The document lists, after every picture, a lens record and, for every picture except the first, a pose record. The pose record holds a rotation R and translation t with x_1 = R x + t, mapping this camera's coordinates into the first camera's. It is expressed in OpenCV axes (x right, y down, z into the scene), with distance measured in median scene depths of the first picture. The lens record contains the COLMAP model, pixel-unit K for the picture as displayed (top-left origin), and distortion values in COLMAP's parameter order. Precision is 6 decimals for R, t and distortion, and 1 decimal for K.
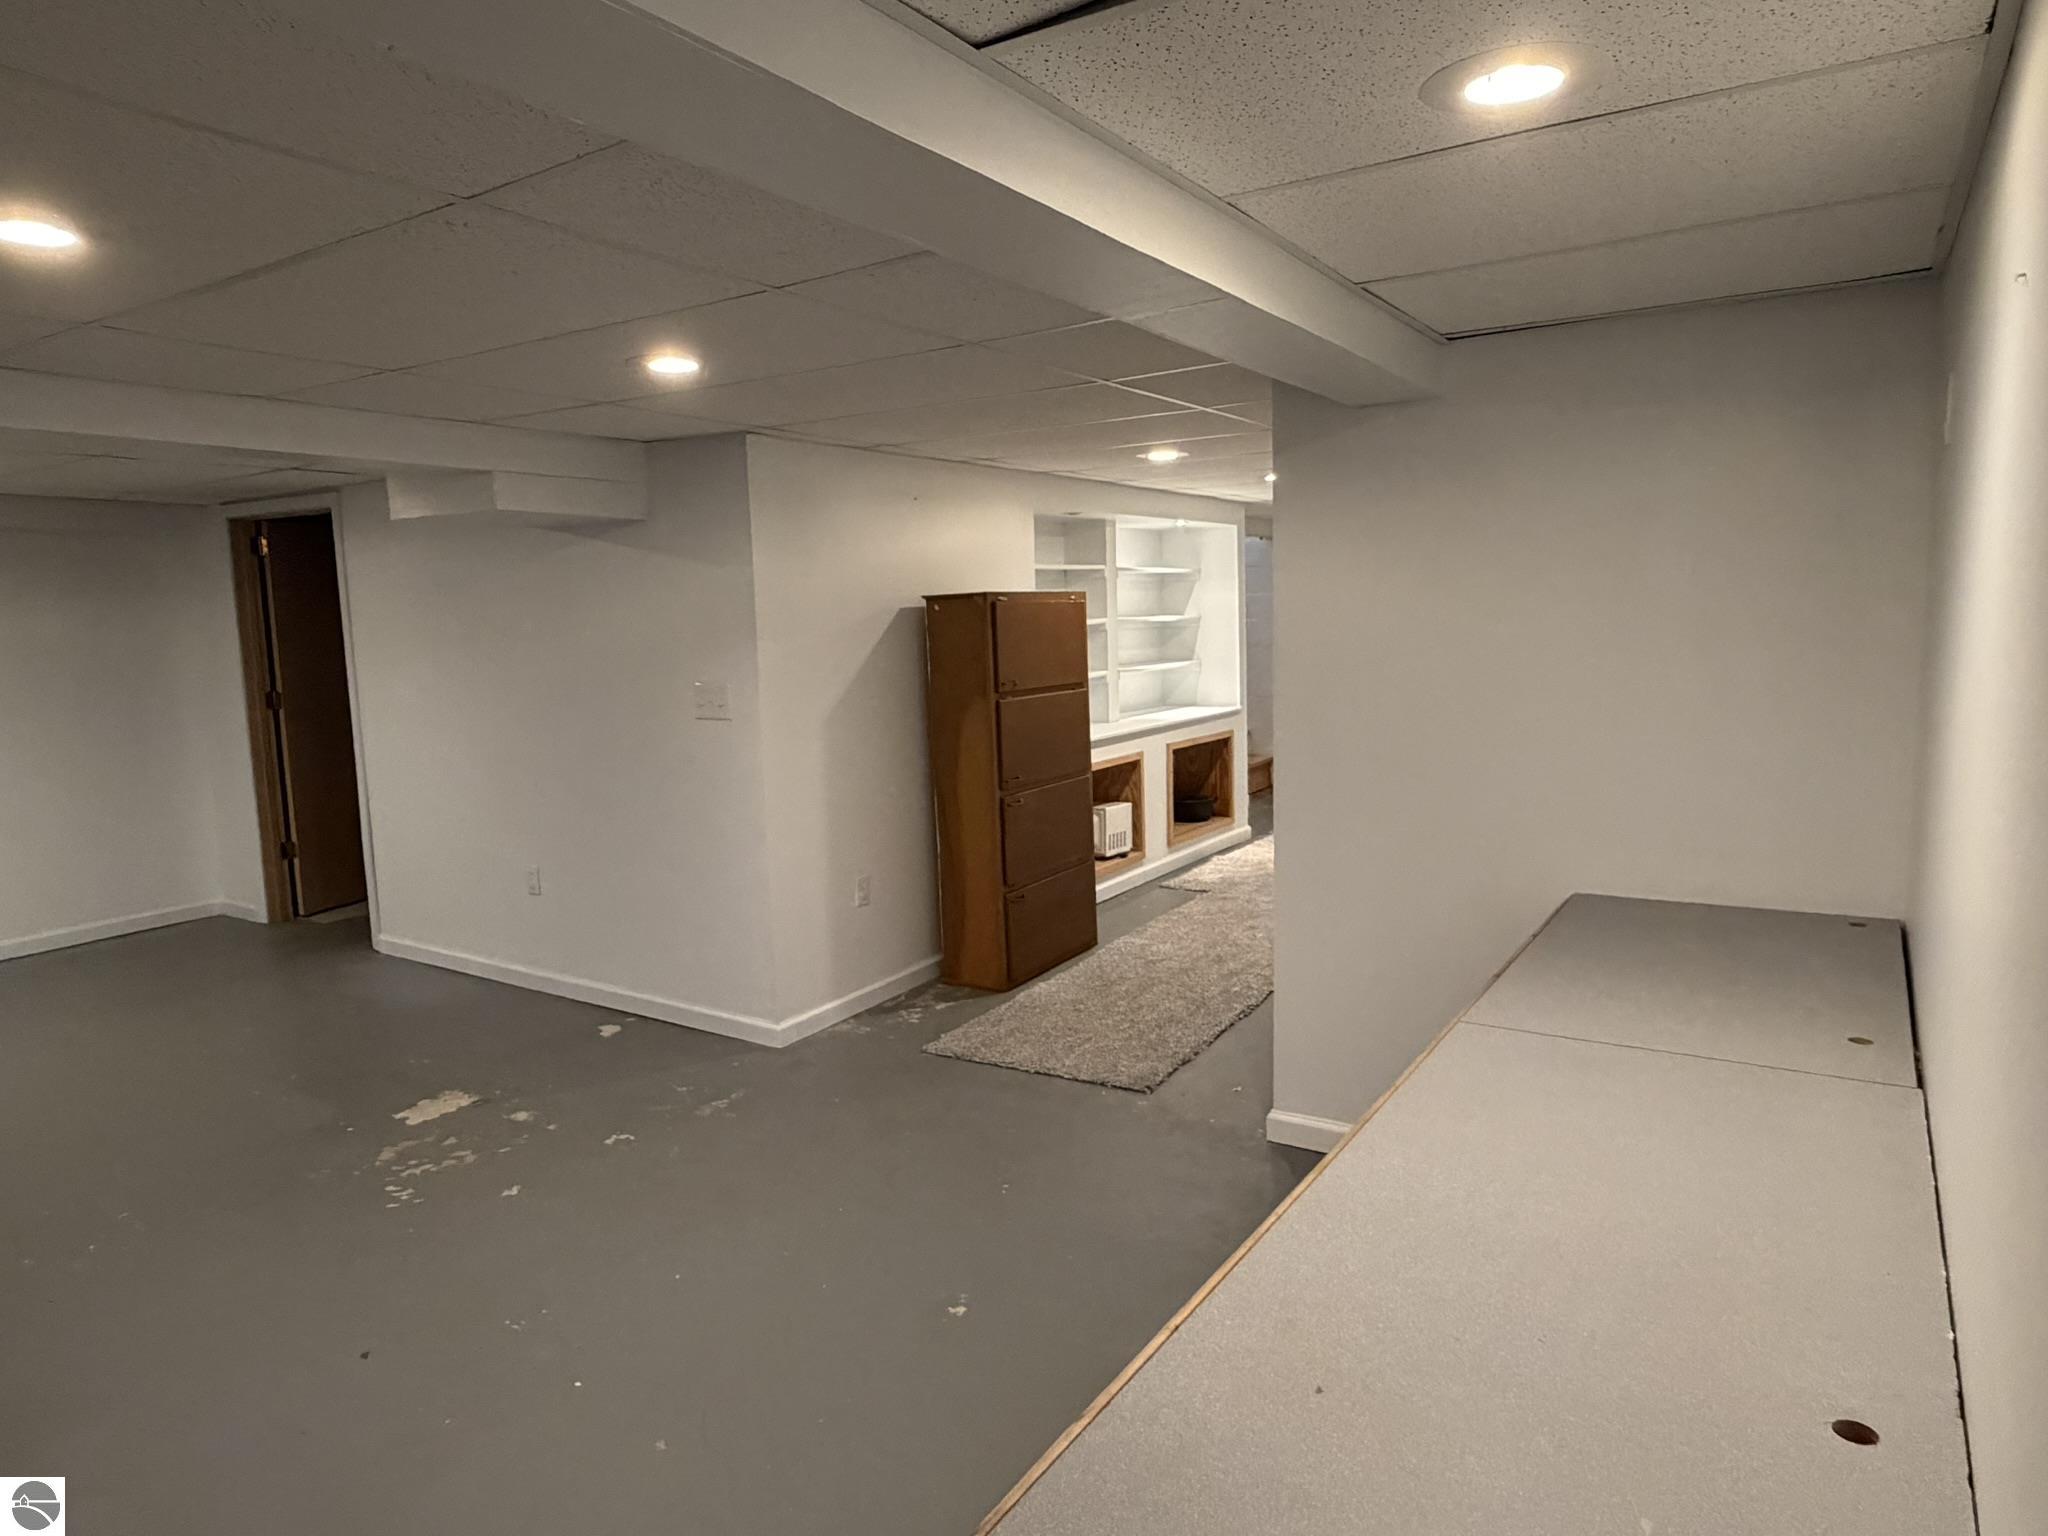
lens RADIAL K [[1235.4, 0, 1014.2], [0, 1235.4, 782.6], [0, 0, 1]] dist [0.002973, -0.001848]
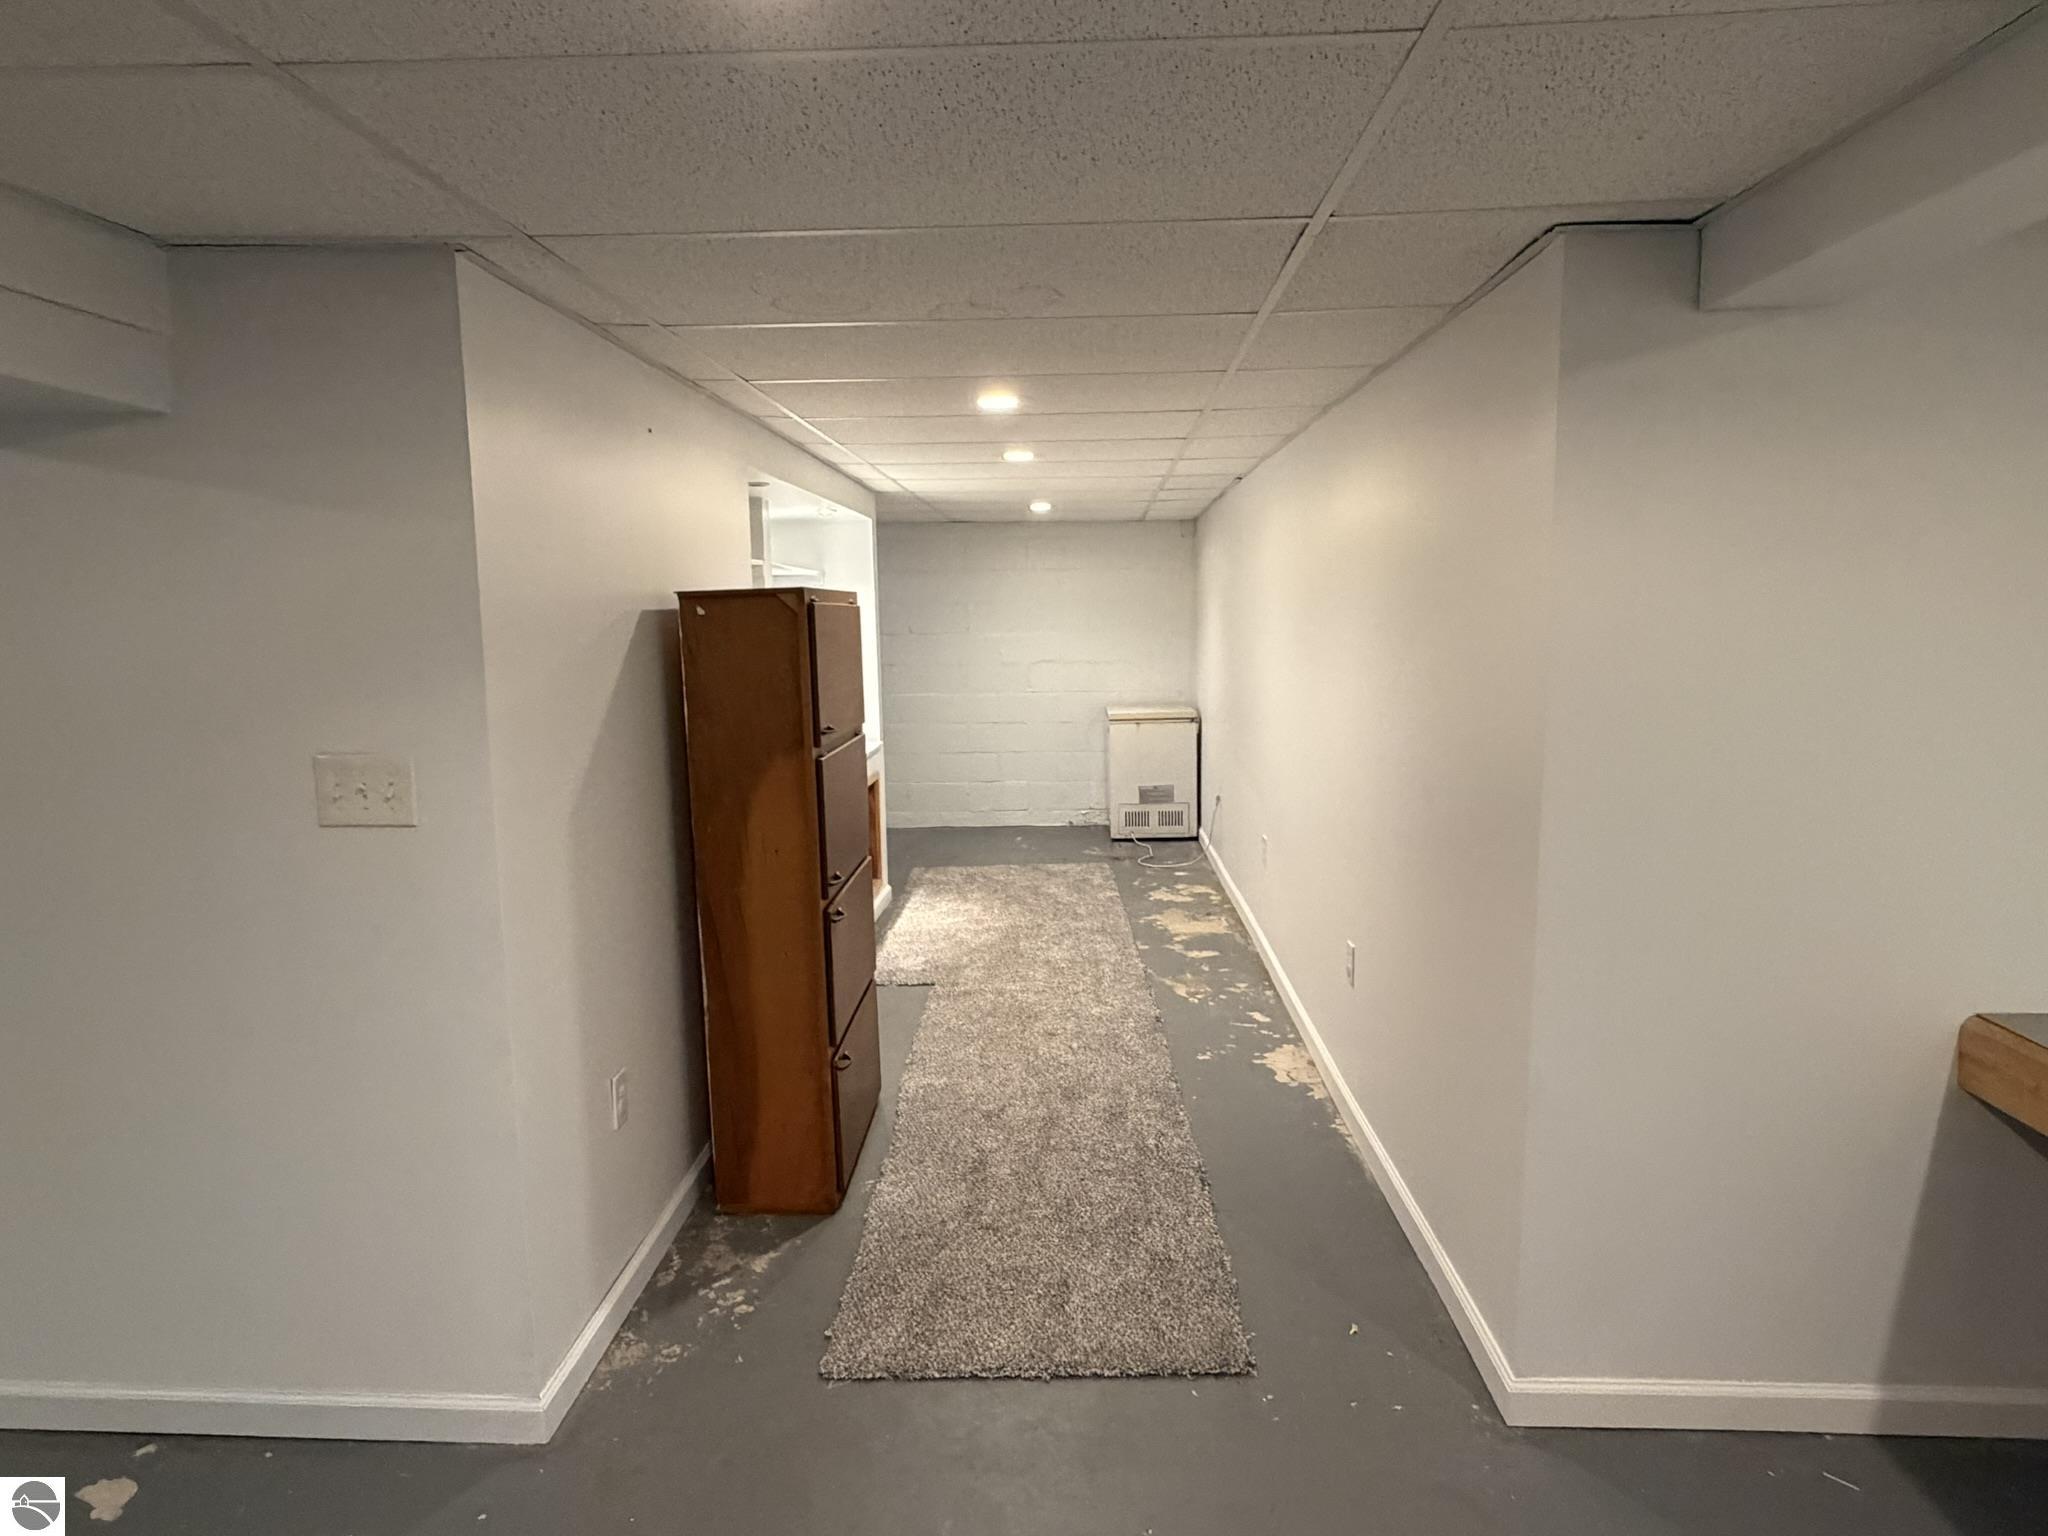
lens RADIAL K [[1235.4, 0, 1008.2], [0, 1235.4, 775.8], [0, 0, 1]] dist [0.002973, -0.001848]
pose [[0.860096, -0.047246, 0.507939, -0.217837], [0.057703, 0.998322, -0.004850, -0.042552], [-0.506858, 0.033481, 0.861379, 0.351052]]
